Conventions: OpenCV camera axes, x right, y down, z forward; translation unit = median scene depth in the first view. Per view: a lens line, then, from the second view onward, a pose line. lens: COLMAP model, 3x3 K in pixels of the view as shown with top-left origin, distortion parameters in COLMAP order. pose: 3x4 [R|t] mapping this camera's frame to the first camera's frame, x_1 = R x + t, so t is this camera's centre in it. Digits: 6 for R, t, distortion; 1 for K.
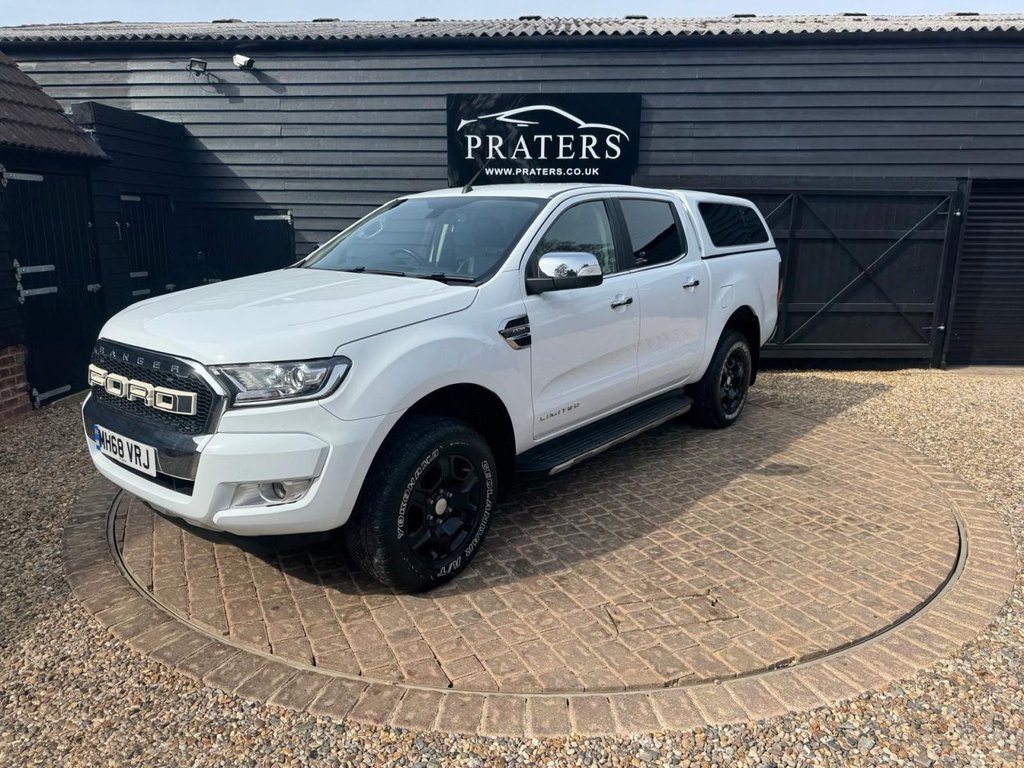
lens RADIAL K [[652.0, 0, 515.9], [0, 652.0, 392.3], [0, 0, 1]] dist [0.002518, -0.008741]
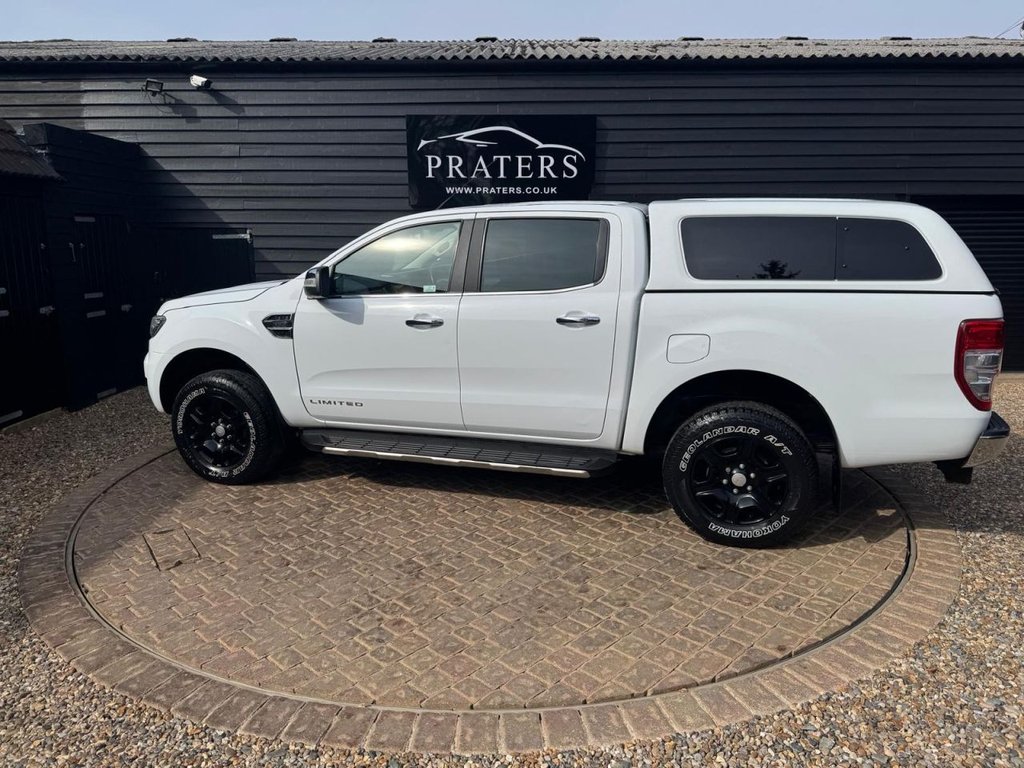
lens RADIAL K [[653.1, 0, 512.9], [0, 653.1, 384.3], [0, 0, 1]] dist [0.007687, -0.013306]
pose [[0.998386, -0.019687, 0.053272, -0.005293], [0.021269, 0.999344, -0.029298, -0.010876], [-0.052661, 0.030384, 0.998150, -0.024506]]
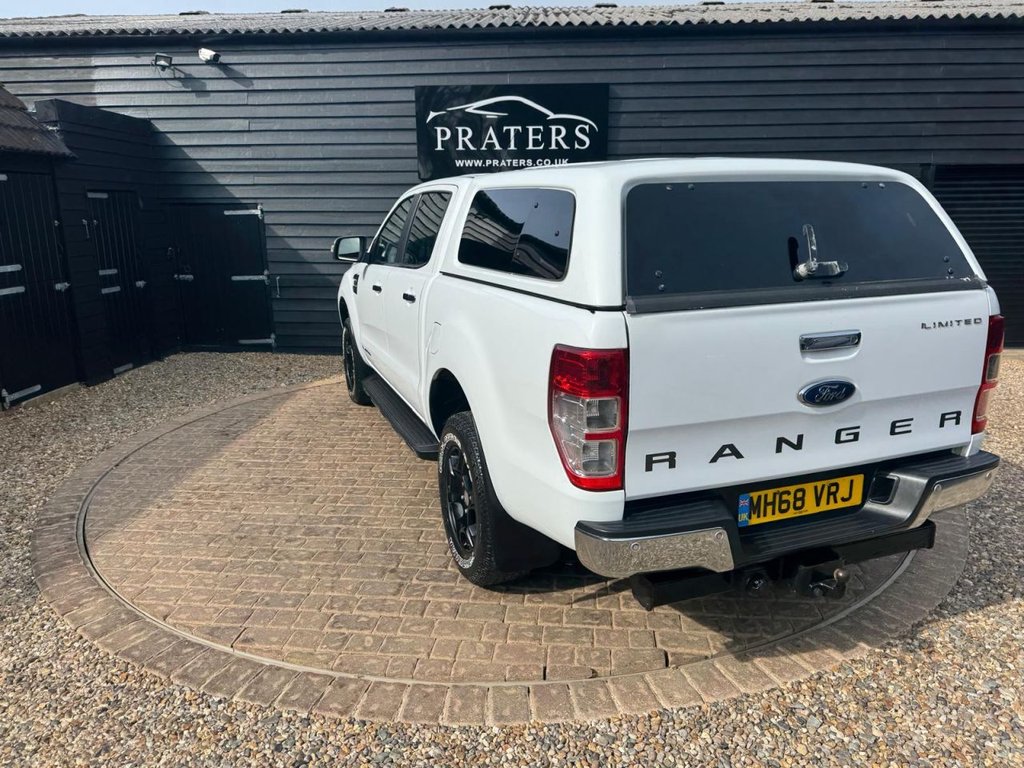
lens RADIAL K [[654.5, 0, 512.6], [0, 654.5, 385.9], [0, 0, 1]] dist [-0.000925, -0.006397]
pose [[0.999667, -0.018714, 0.017760, 0.036258], [0.018537, 0.999778, 0.010051, -0.011788], [-0.017944, -0.009719, 0.999792, -0.019802]]
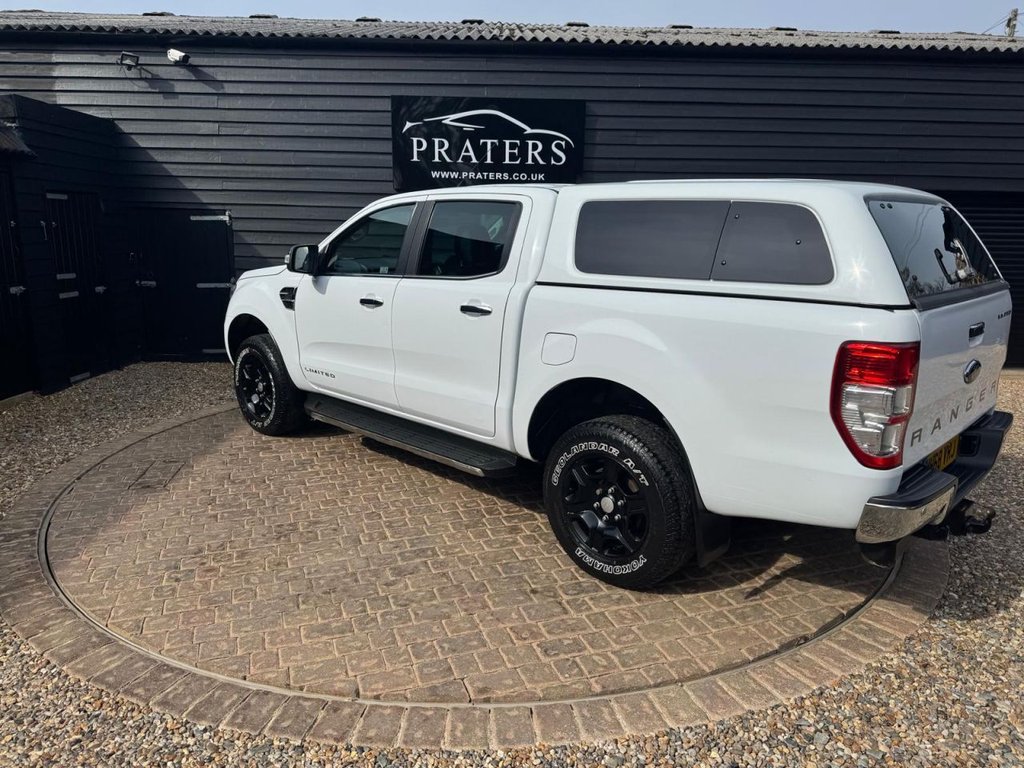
lens RADIAL K [[651.3, 0, 506.6], [0, 651.3, 391.1], [0, 0, 1]] dist [0.002633, -0.008687]
pose [[0.996951, -0.007935, 0.077631, -0.025151], [0.008300, 0.999956, -0.004387, -0.007751], [-0.077593, 0.005018, 0.996973, 0.007213]]
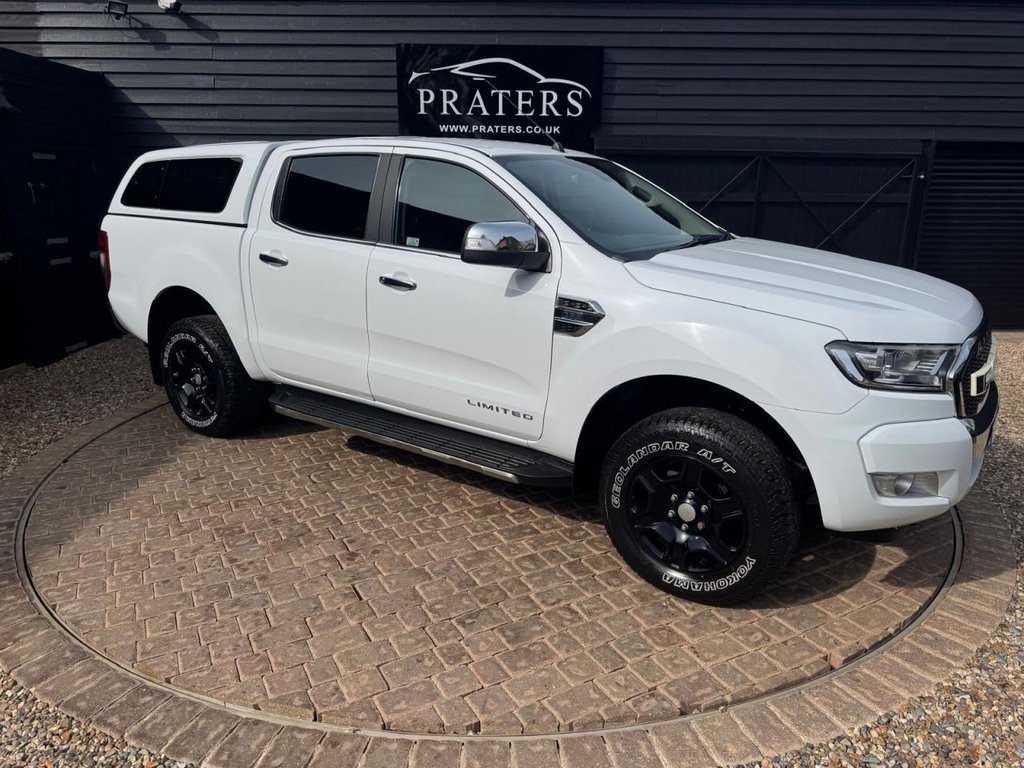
lens RADIAL K [[640.2, 0, 508.4], [0, 640.2, 375.8], [0, 0, 1]] dist [-0.008465, -0.000238]
pose [[0.997804, -0.015890, 0.064296, -0.026572], [0.013372, 0.999134, 0.039410, -0.041637], [-0.064866, -0.038464, 0.997152, 0.140075]]
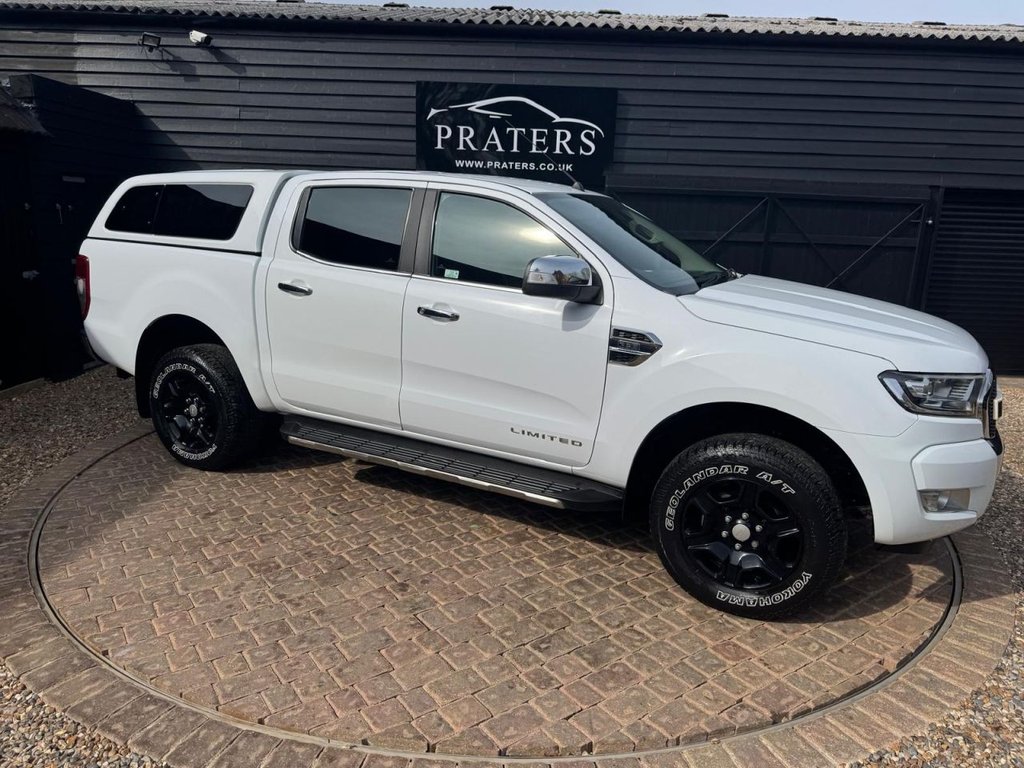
lens RADIAL K [[641.9, 0, 506.2], [0, 641.9, 381.0], [0, 0, 1]] dist [-0.000595, -0.006320]
pose [[0.998667, 0.017807, 0.048446, -0.025328], [-0.017783, 0.999841, -0.000924, -0.038821], [-0.048455, 0.000062, 0.998825, 0.109318]]
